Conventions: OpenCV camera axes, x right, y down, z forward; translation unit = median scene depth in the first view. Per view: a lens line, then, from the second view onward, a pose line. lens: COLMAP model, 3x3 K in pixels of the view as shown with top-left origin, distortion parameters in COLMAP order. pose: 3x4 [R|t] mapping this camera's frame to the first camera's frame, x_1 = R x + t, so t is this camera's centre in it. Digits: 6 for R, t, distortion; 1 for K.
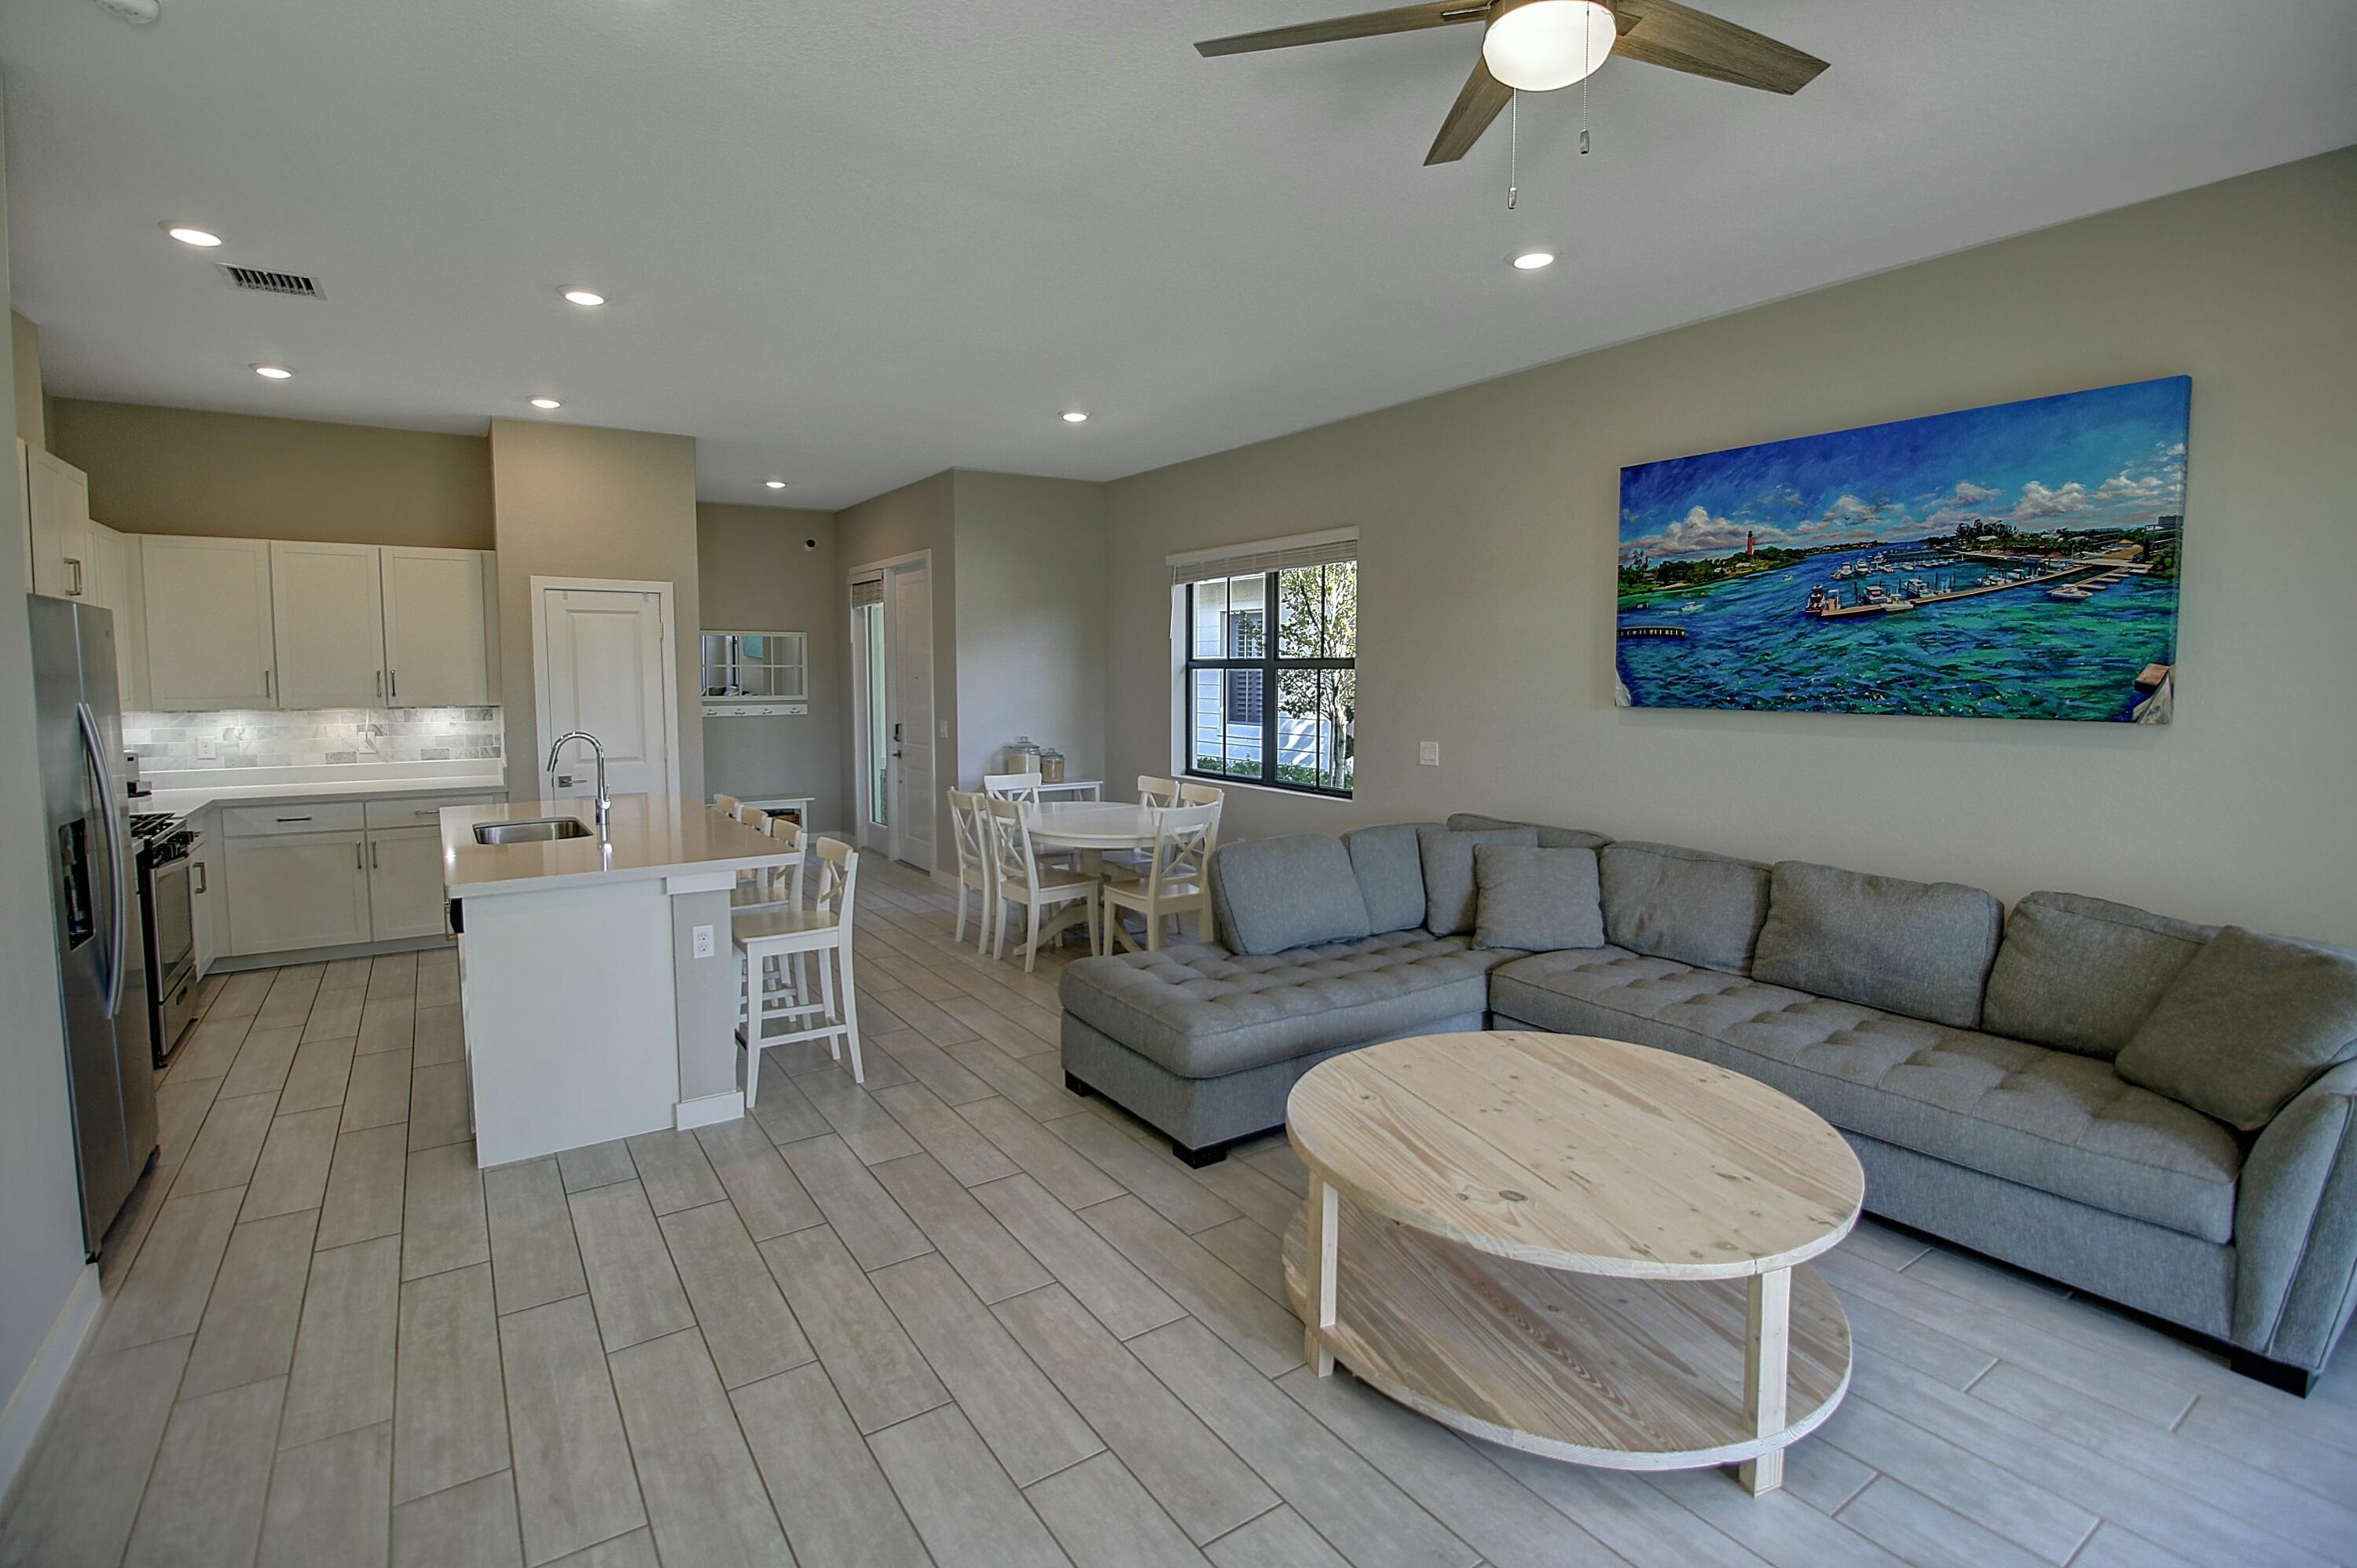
lens RADIAL K [[1087.1, 0, 1166.5], [0, 1087.1, 751.8], [0, 0, 1]] dist [-0.002151, -0.010808]
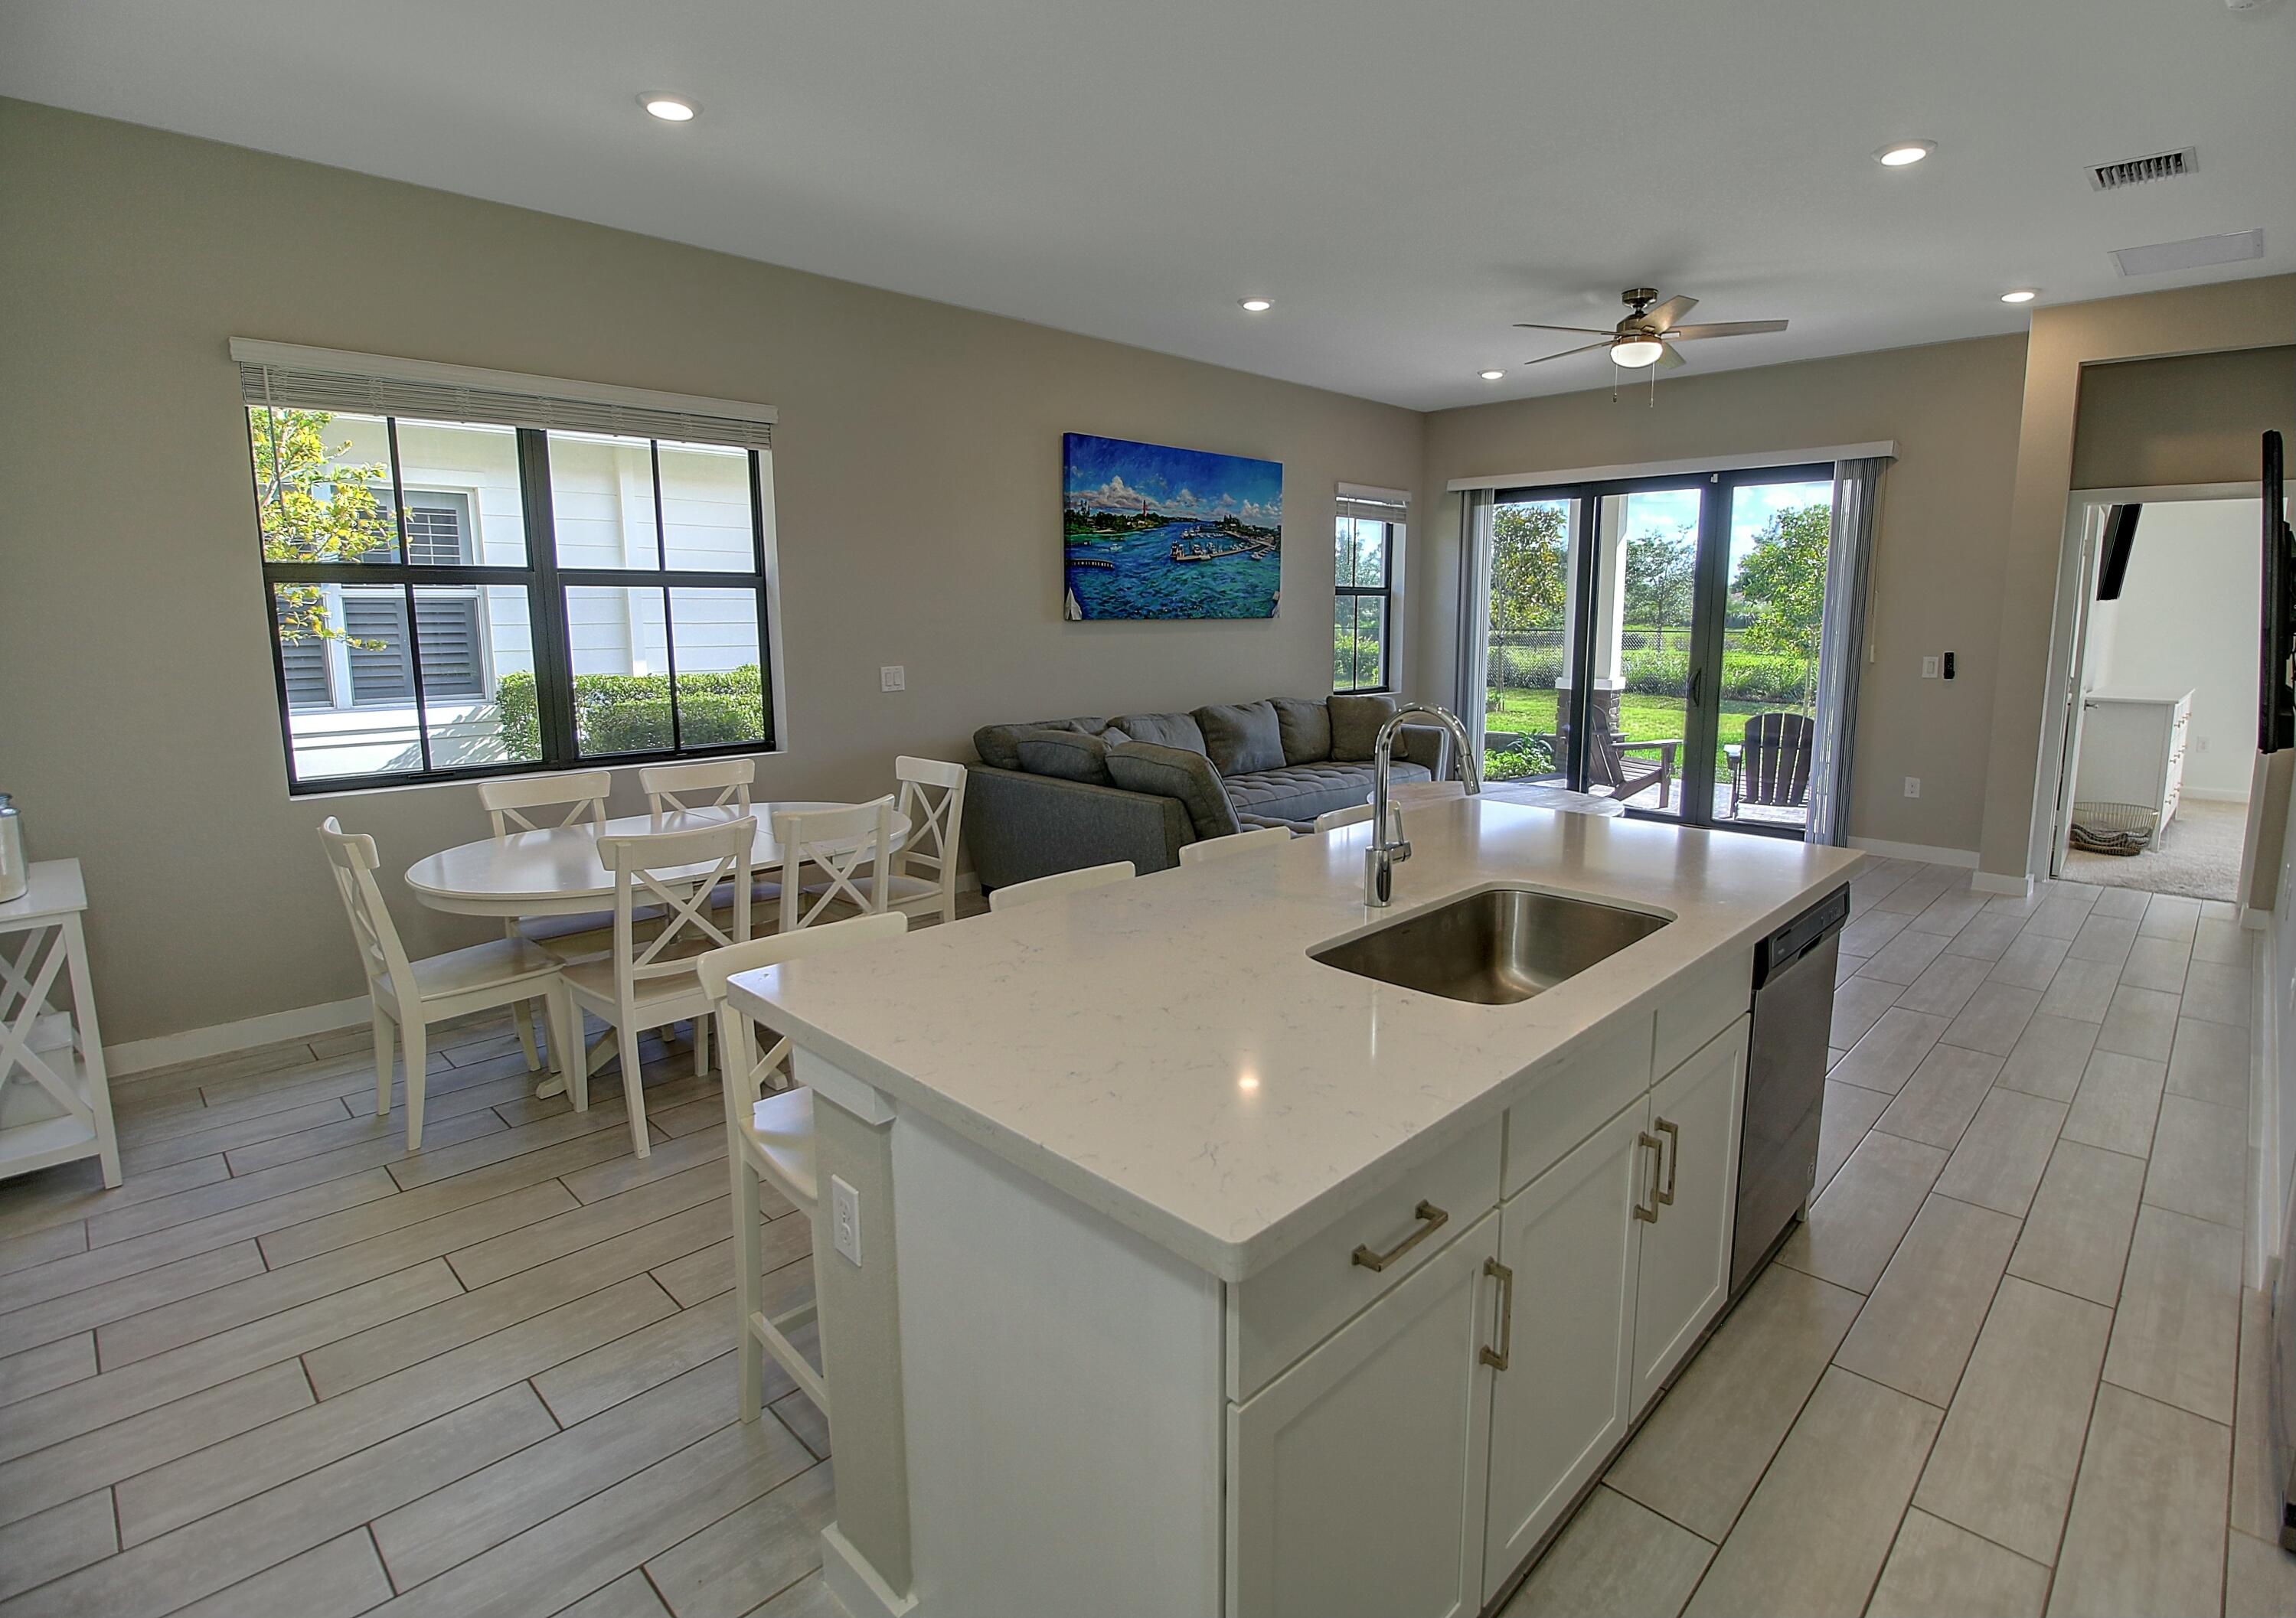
lens RADIAL K [[1117.6, 0, 1197.7], [0, 1117.6, 776.6], [0, 0, 1]] dist [-0.009839, -0.004933]
pose [[-0.215475, -0.146374, 0.965477, -1.036565], [0.074183, 0.983391, 0.165646, -0.075536], [-0.973687, 0.107315, -0.201038, 1.271052]]
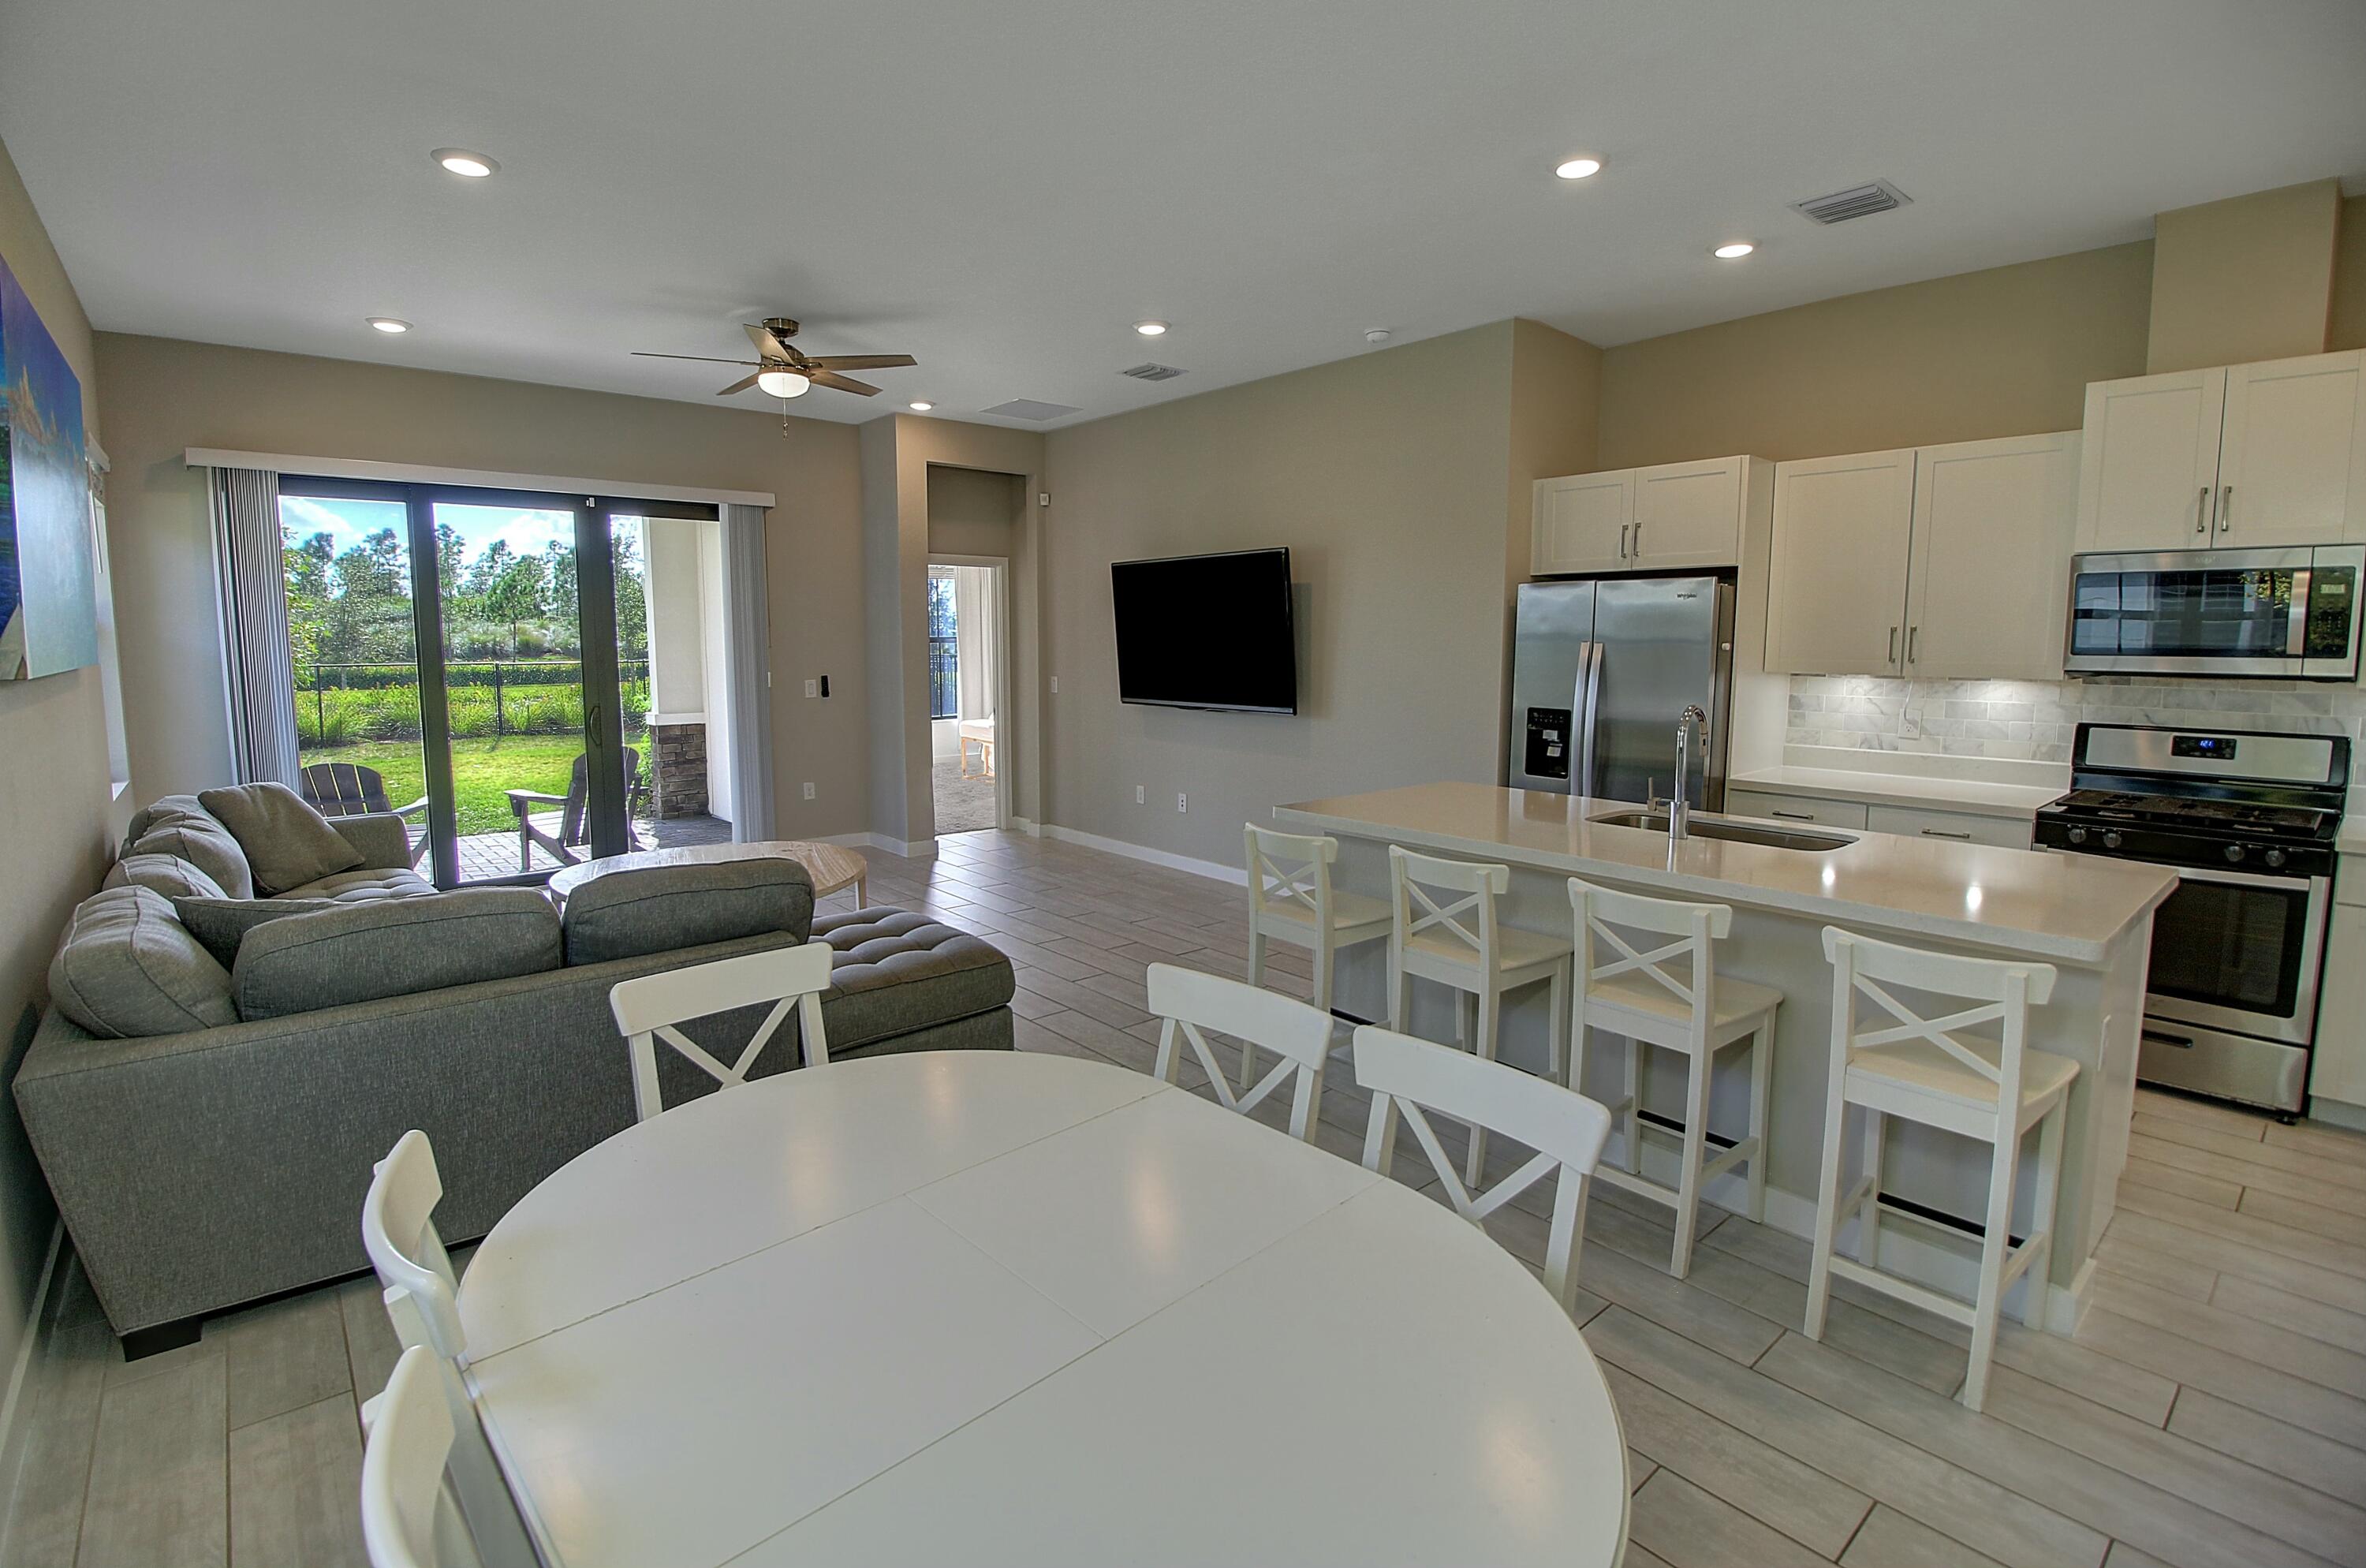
lens RADIAL K [[1091.4, 0, 1167.2], [0, 1091.4, 751.7], [0, 0, 1]] dist [-0.002151, -0.010808]
pose [[-0.993505, 0.012293, -0.113119, -0.121710], [-0.008604, 0.983184, 0.182415, -0.124825], [0.113459, 0.182203, -0.976693, 1.798006]]
